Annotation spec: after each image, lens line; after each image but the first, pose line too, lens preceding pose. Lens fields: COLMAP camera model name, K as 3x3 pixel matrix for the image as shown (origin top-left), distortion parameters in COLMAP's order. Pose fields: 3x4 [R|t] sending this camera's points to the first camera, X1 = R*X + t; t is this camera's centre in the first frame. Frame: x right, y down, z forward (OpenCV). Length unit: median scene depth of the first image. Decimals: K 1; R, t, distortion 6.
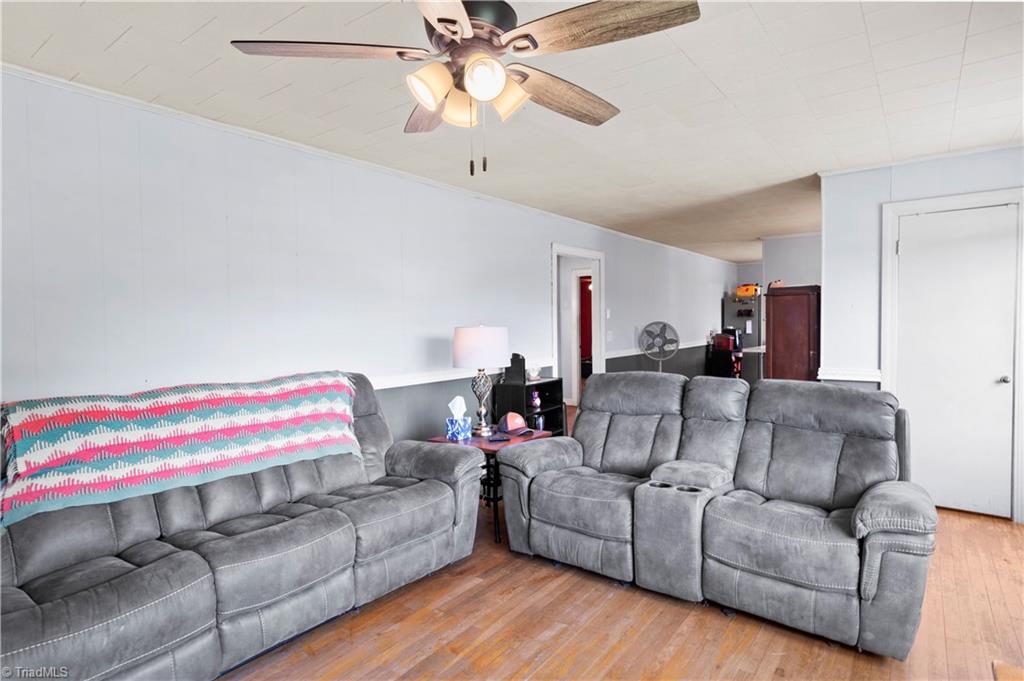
lens RADIAL K [[549.9, 0, 532.8], [0, 549.9, 324.1], [0, 0, 1]] dist [-0.001890, 0.000297]
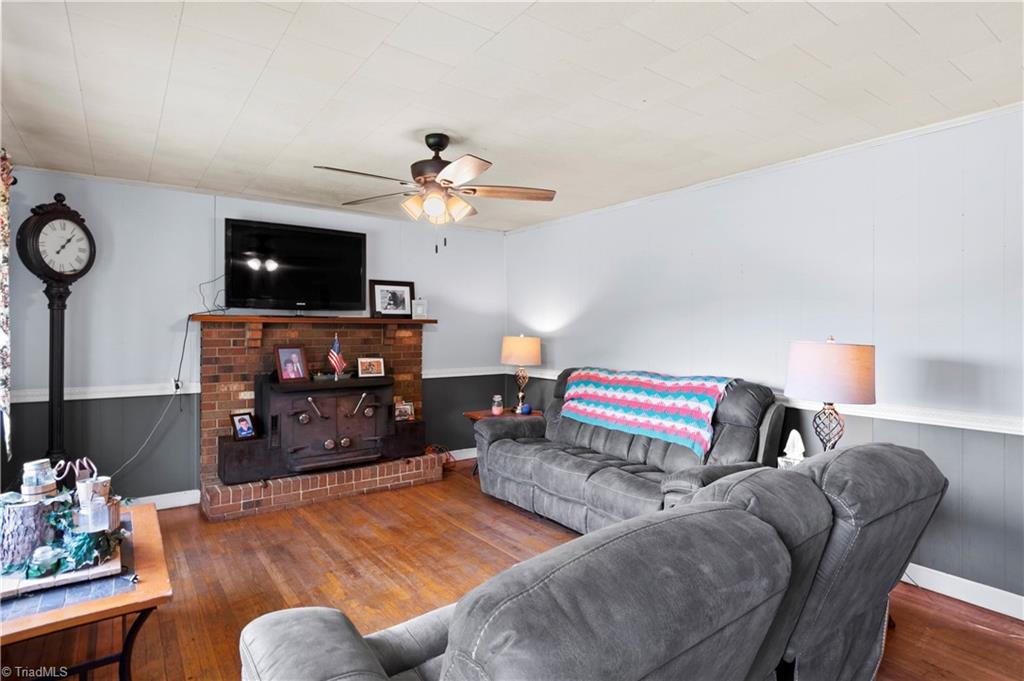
lens RADIAL K [[549.9, 0, 532.8], [0, 549.9, 324.1], [0, 0, 1]] dist [-0.001890, 0.000297]
pose [[-0.305902, -0.008068, -0.952029, 0.929289], [-0.010404, 0.999933, -0.005131, -0.014897], [0.952006, 0.008335, -0.305965, 1.126170]]
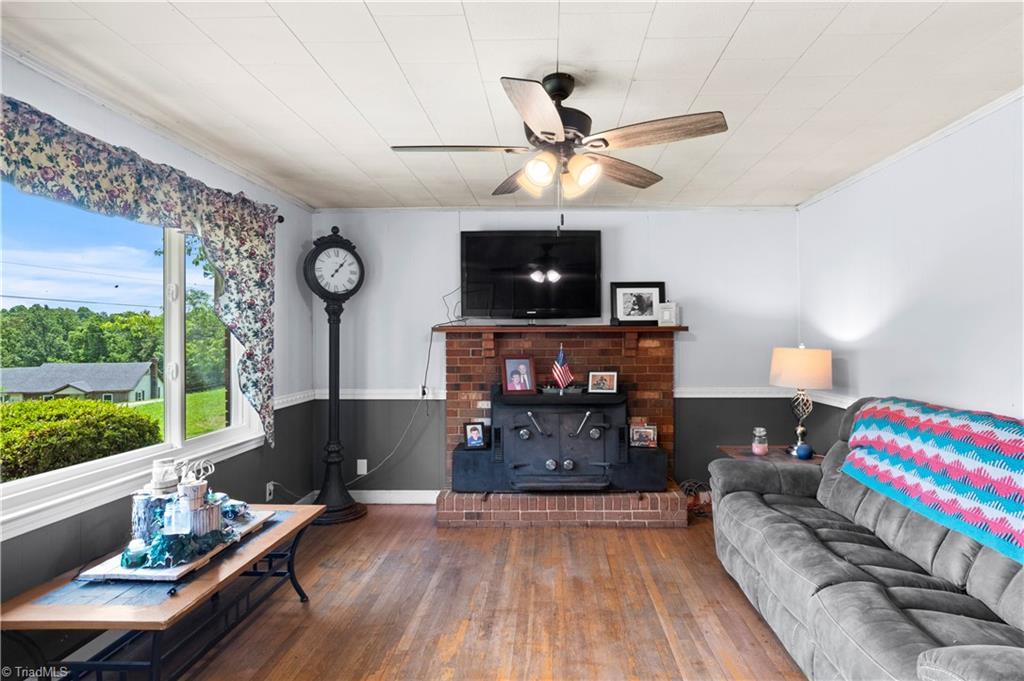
lens RADIAL K [[545.1, 0, 536.1], [0, 545.1, 335.2], [0, 0, 1]] dist [0.002868, 0.000675]
pose [[-0.832563, 0.001489, -0.553928, 0.409722], [-0.000048, 0.999996, 0.002760, -0.015572], [0.553930, 0.002324, -0.832560, 1.264440]]
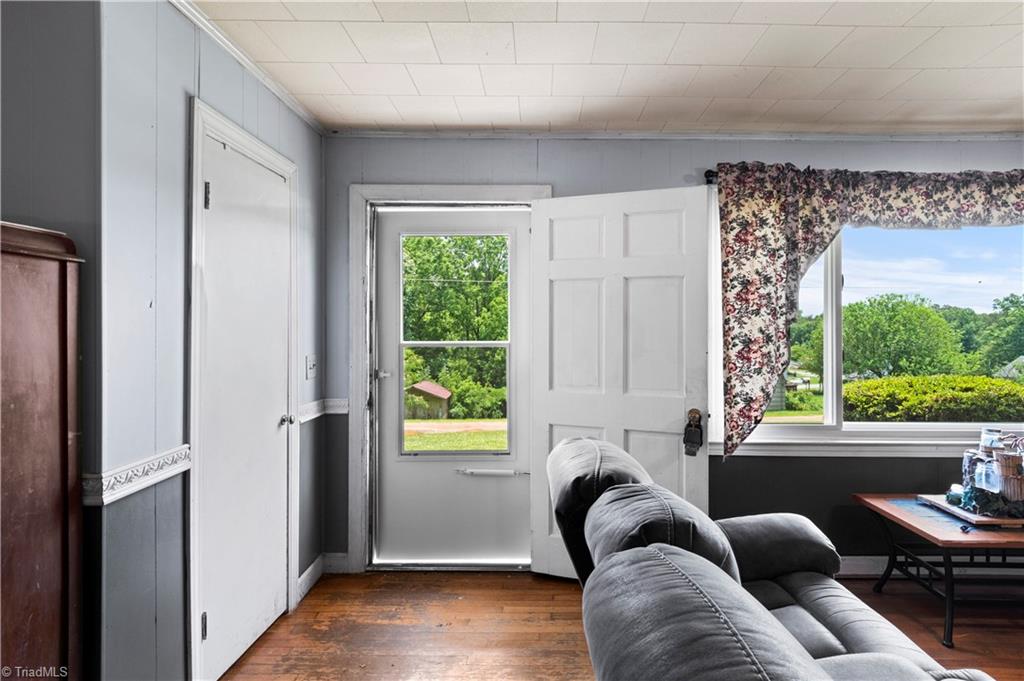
lens RADIAL K [[549.9, 0, 532.8], [0, 549.9, 324.1], [0, 0, 1]] dist [-0.001890, 0.000297]
pose [[-0.574407, 0.006031, 0.818548, 0.086123], [0.007625, 0.999969, -0.002016, -0.015849], [-0.818534, 0.005084, -0.574435, 1.493807]]
